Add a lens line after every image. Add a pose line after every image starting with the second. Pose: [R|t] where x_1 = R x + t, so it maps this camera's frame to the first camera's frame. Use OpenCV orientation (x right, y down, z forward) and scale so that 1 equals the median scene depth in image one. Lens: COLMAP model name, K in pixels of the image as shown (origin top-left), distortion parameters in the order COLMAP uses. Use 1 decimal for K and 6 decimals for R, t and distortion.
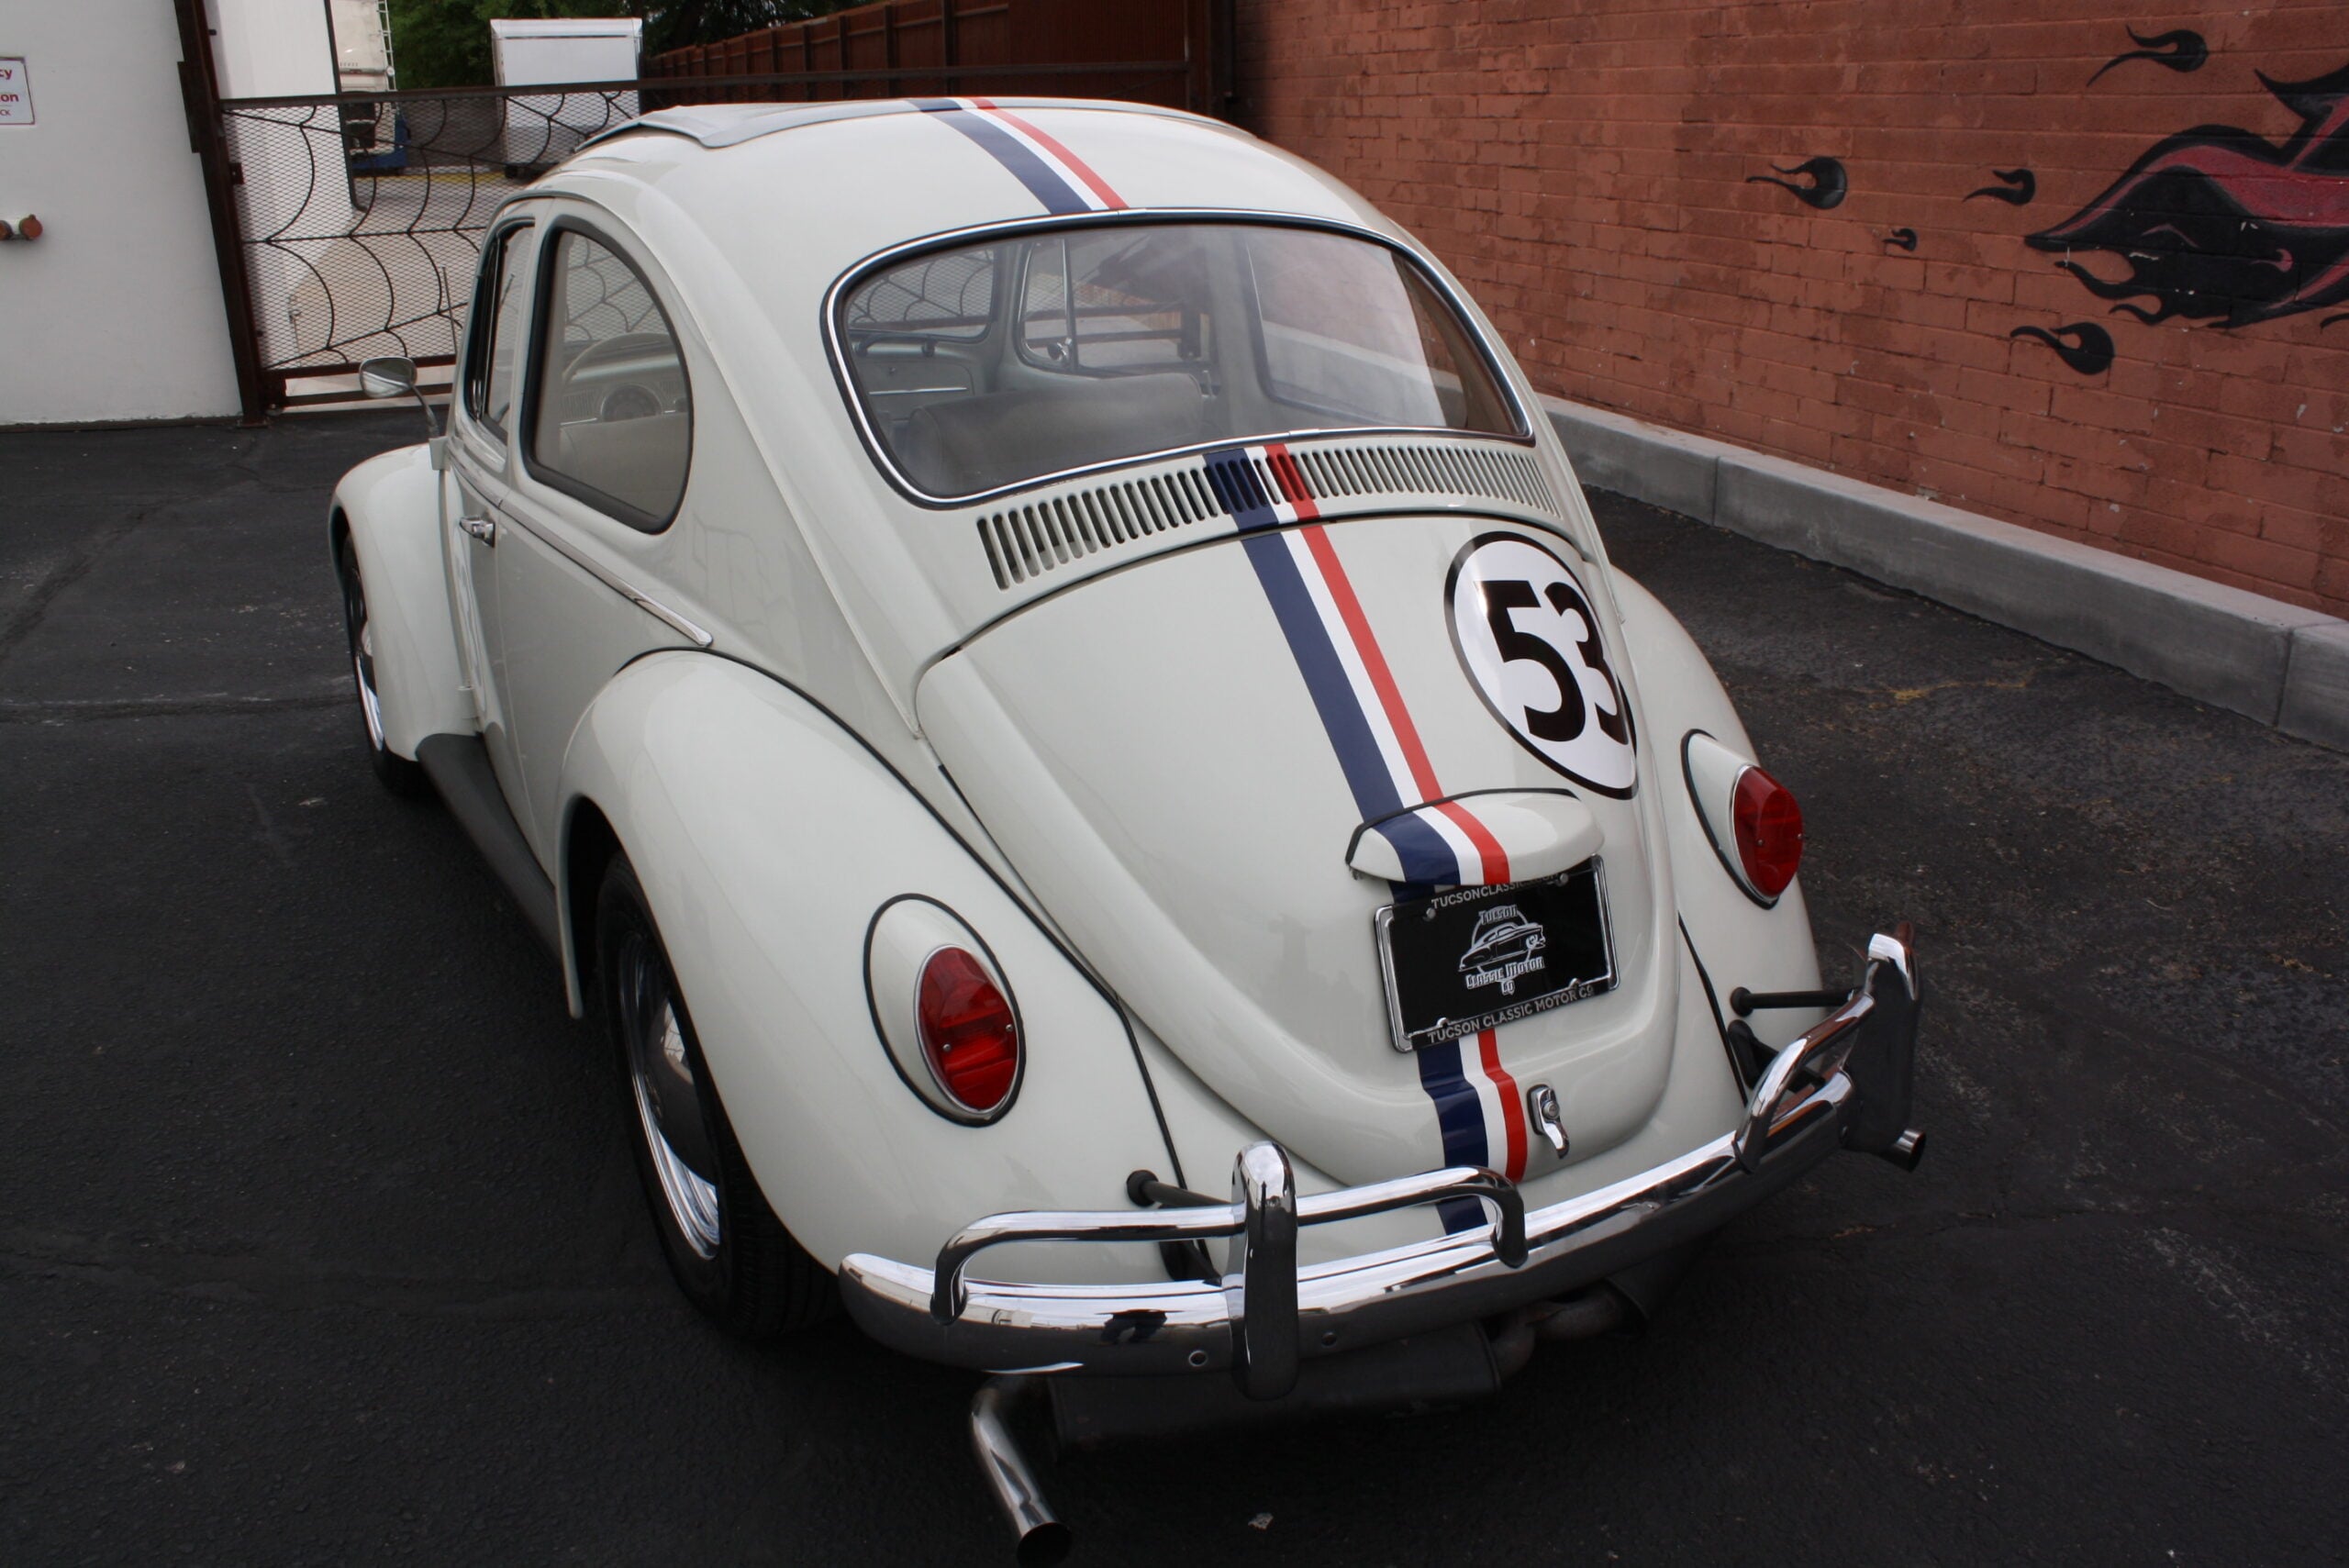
lens RADIAL K [[1970.4, 0, 1182.2], [0, 1970.4, 797.9], [0, 0, 1]] dist [-0.164410, 0.140309]
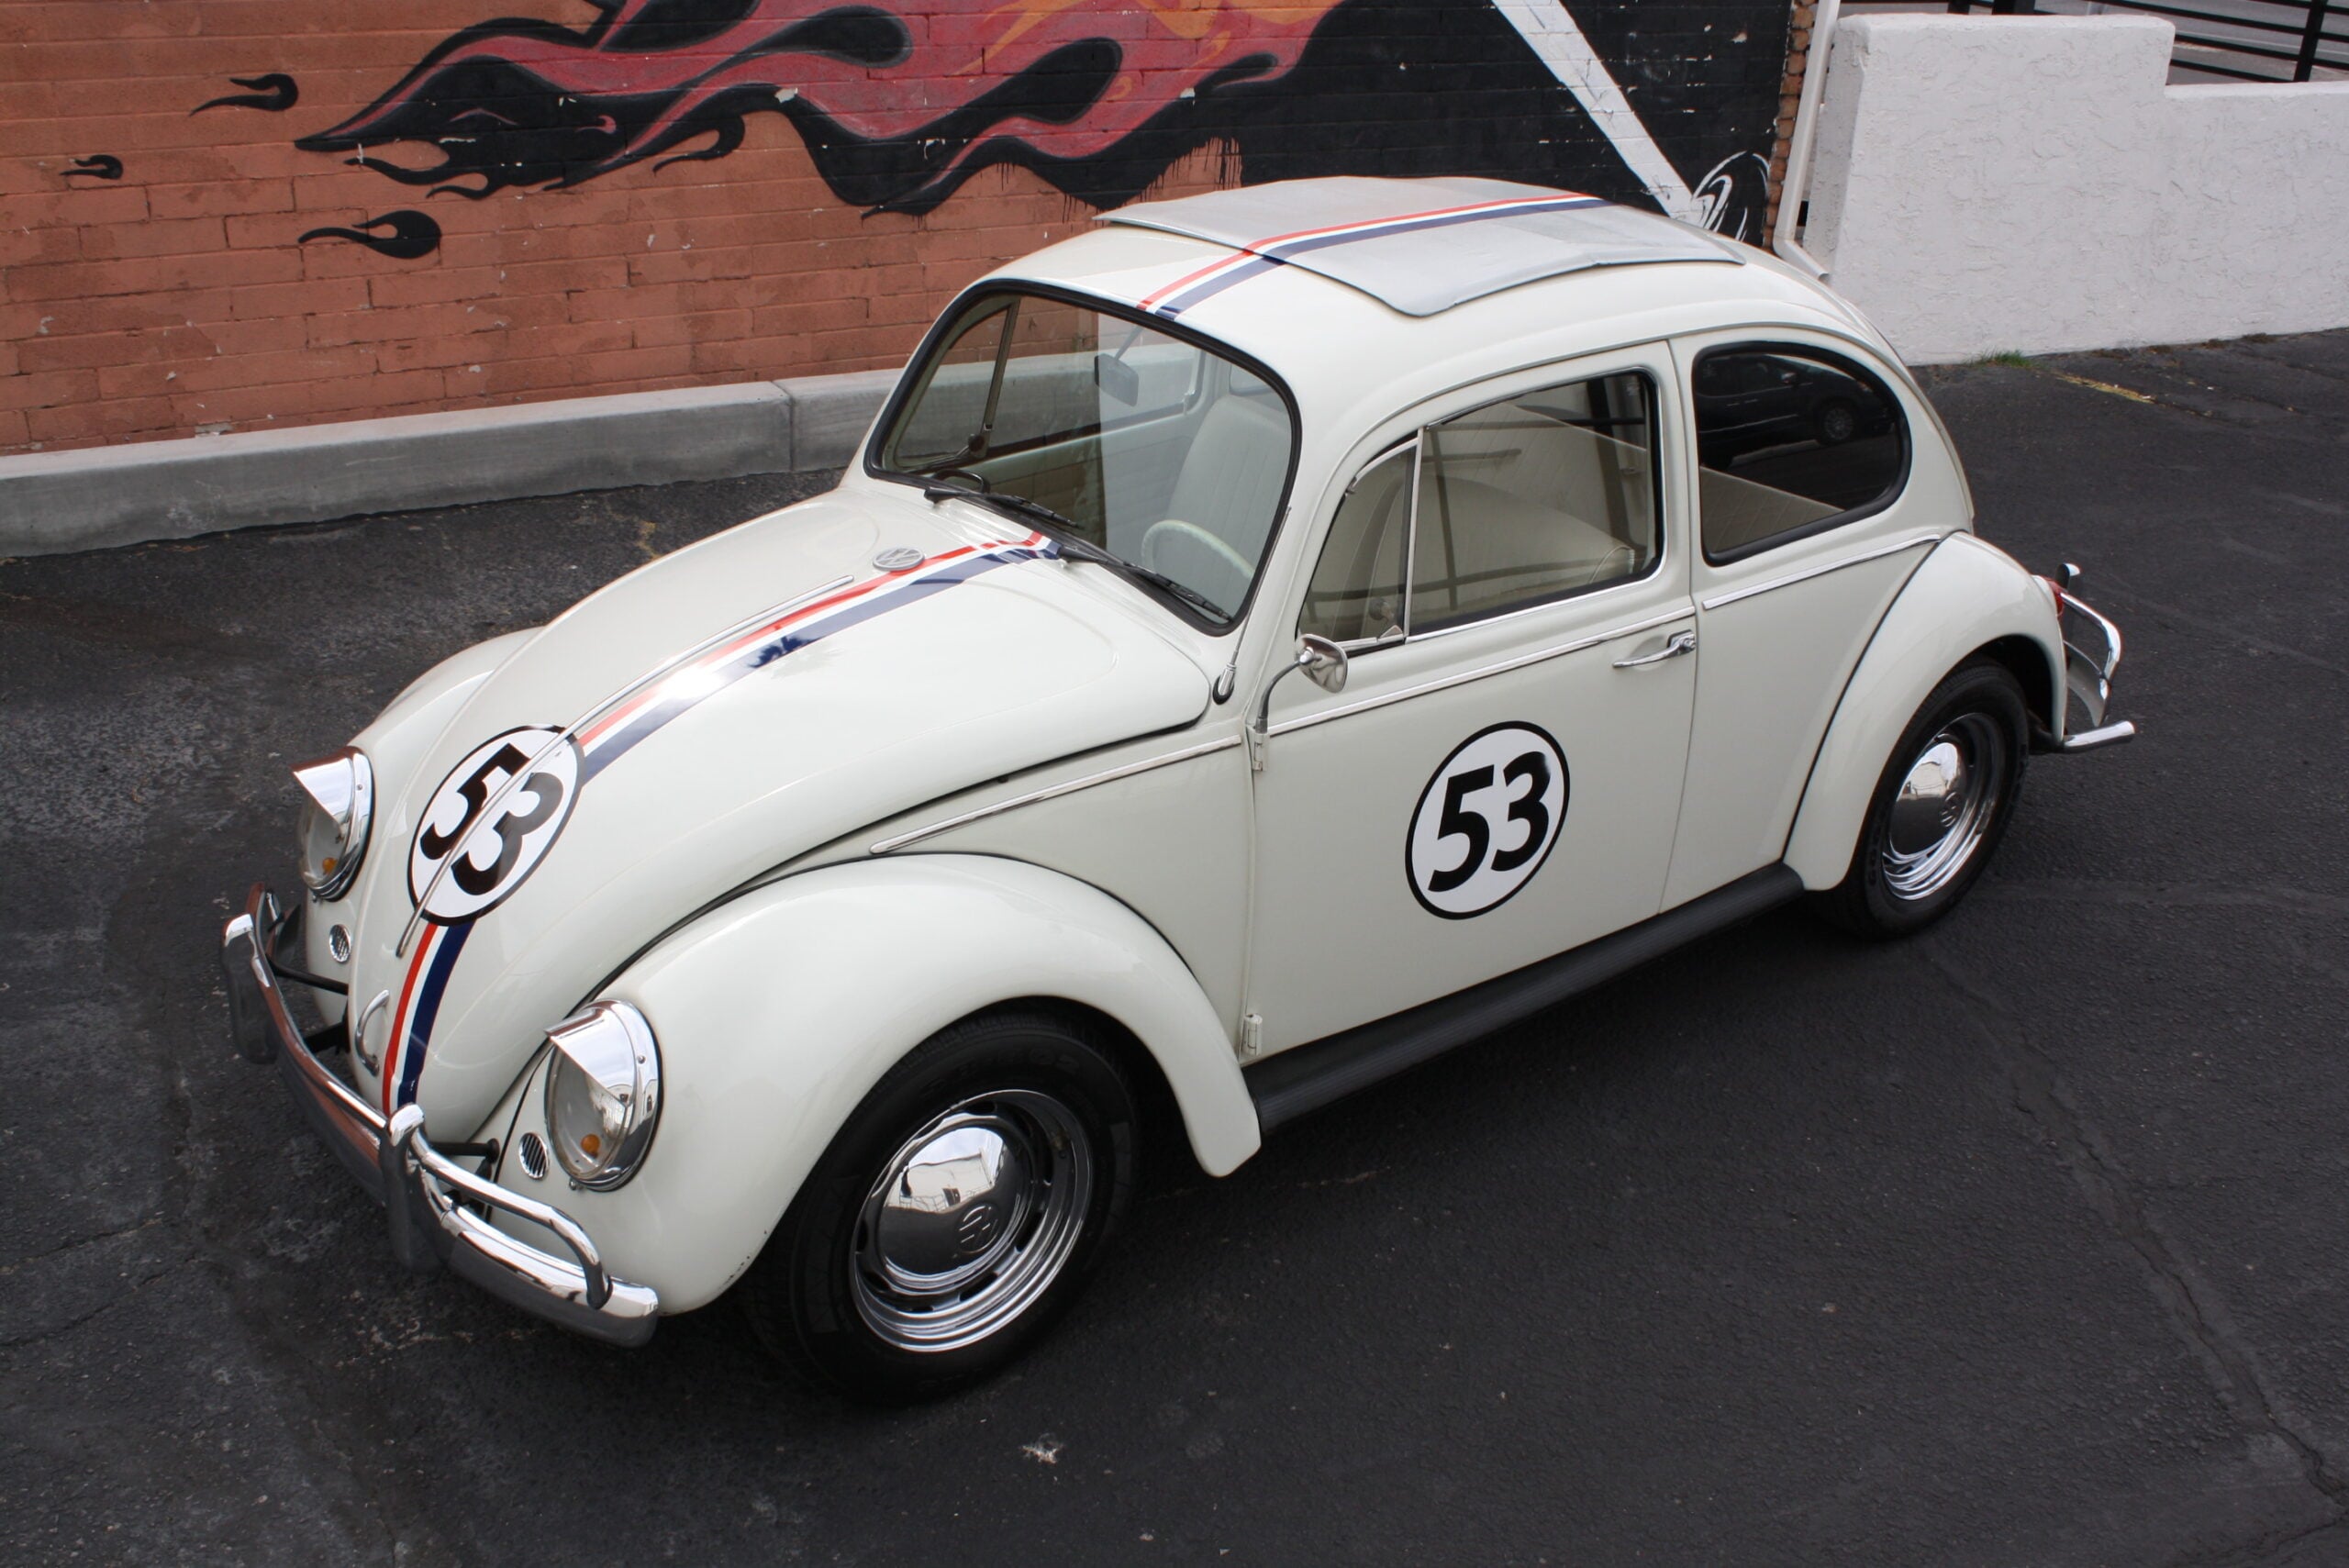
lens RADIAL K [[2296.3, 0, 1192.8], [0, 2296.3, 794.5], [0, 0, 1]] dist [-0.140508, 0.146288]
pose [[-0.156101, -0.413130, 0.897194, -0.831580], [0.294561, 0.847527, 0.441510, -0.395028], [-0.942797, 0.333198, -0.010608, 0.708969]]
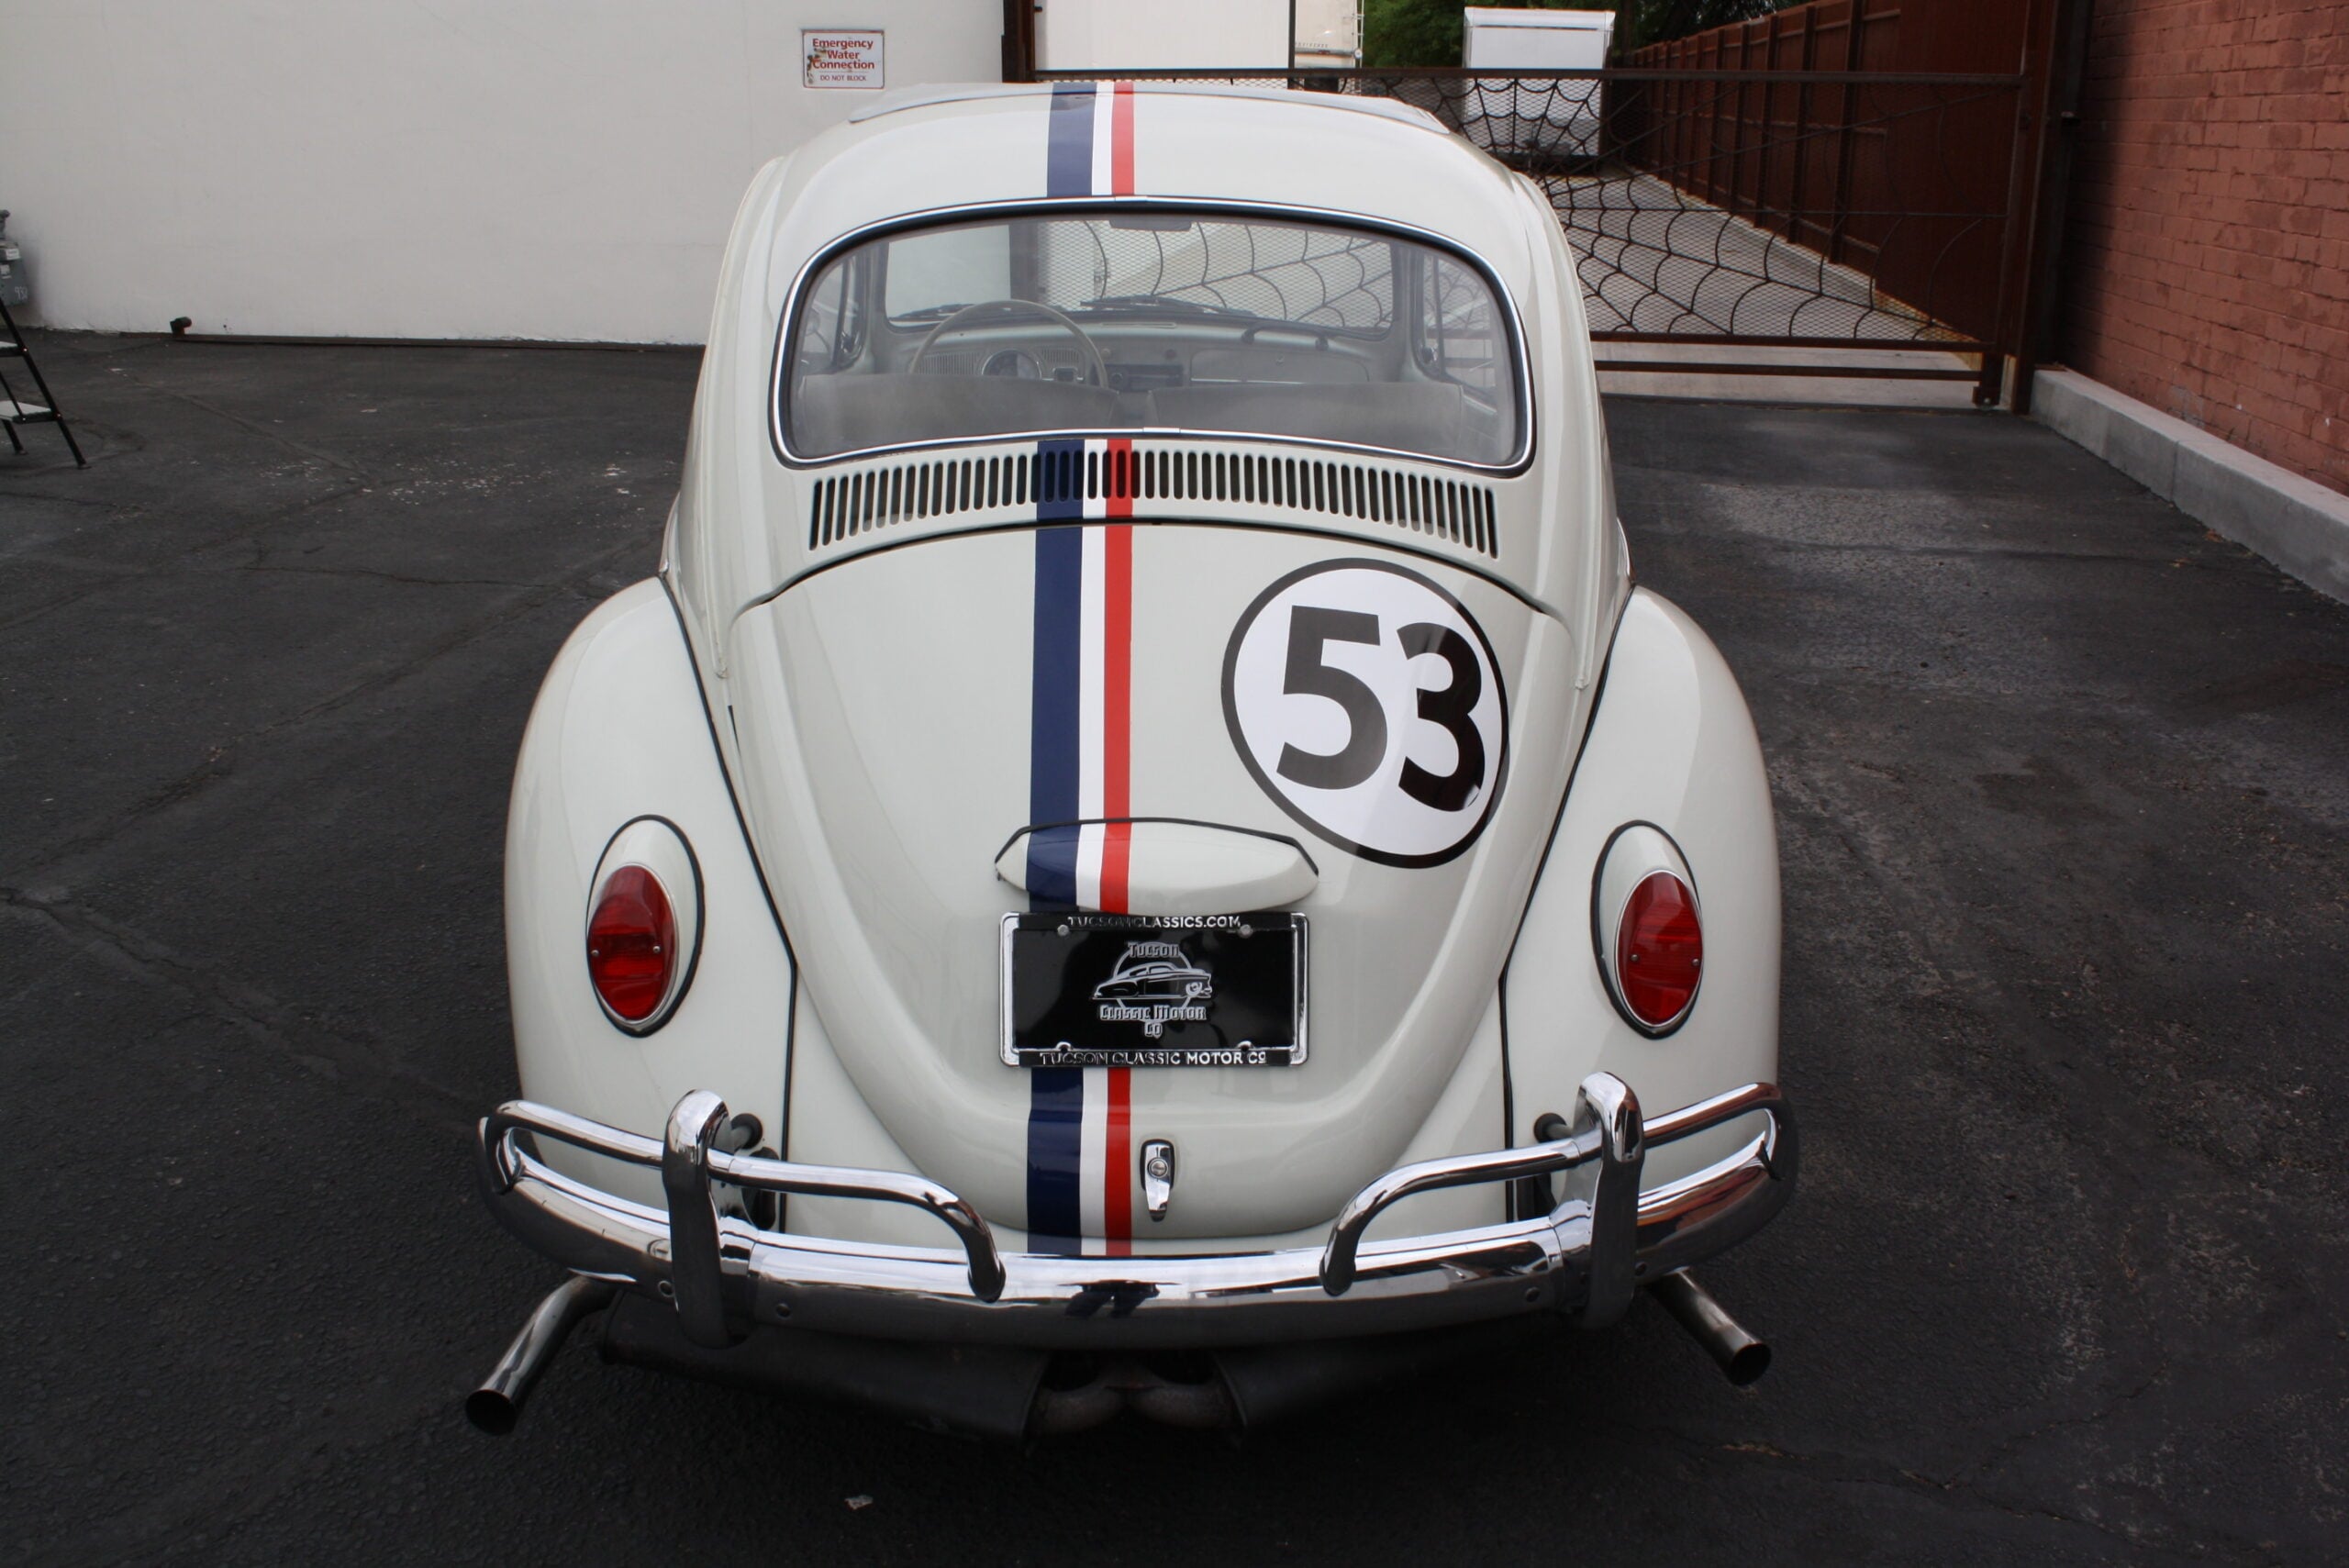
lens RADIAL K [[2066.2, 0, 1182.9], [0, 2066.2, 786.3], [0, 0, 1]] dist [-0.165783, 0.154751]
pose [[0.883721, 0.168526, -0.436618, 0.221967], [-0.177642, 0.983888, 0.020211, -0.015046], [0.432989, 0.059701, 0.899420, 0.043123]]
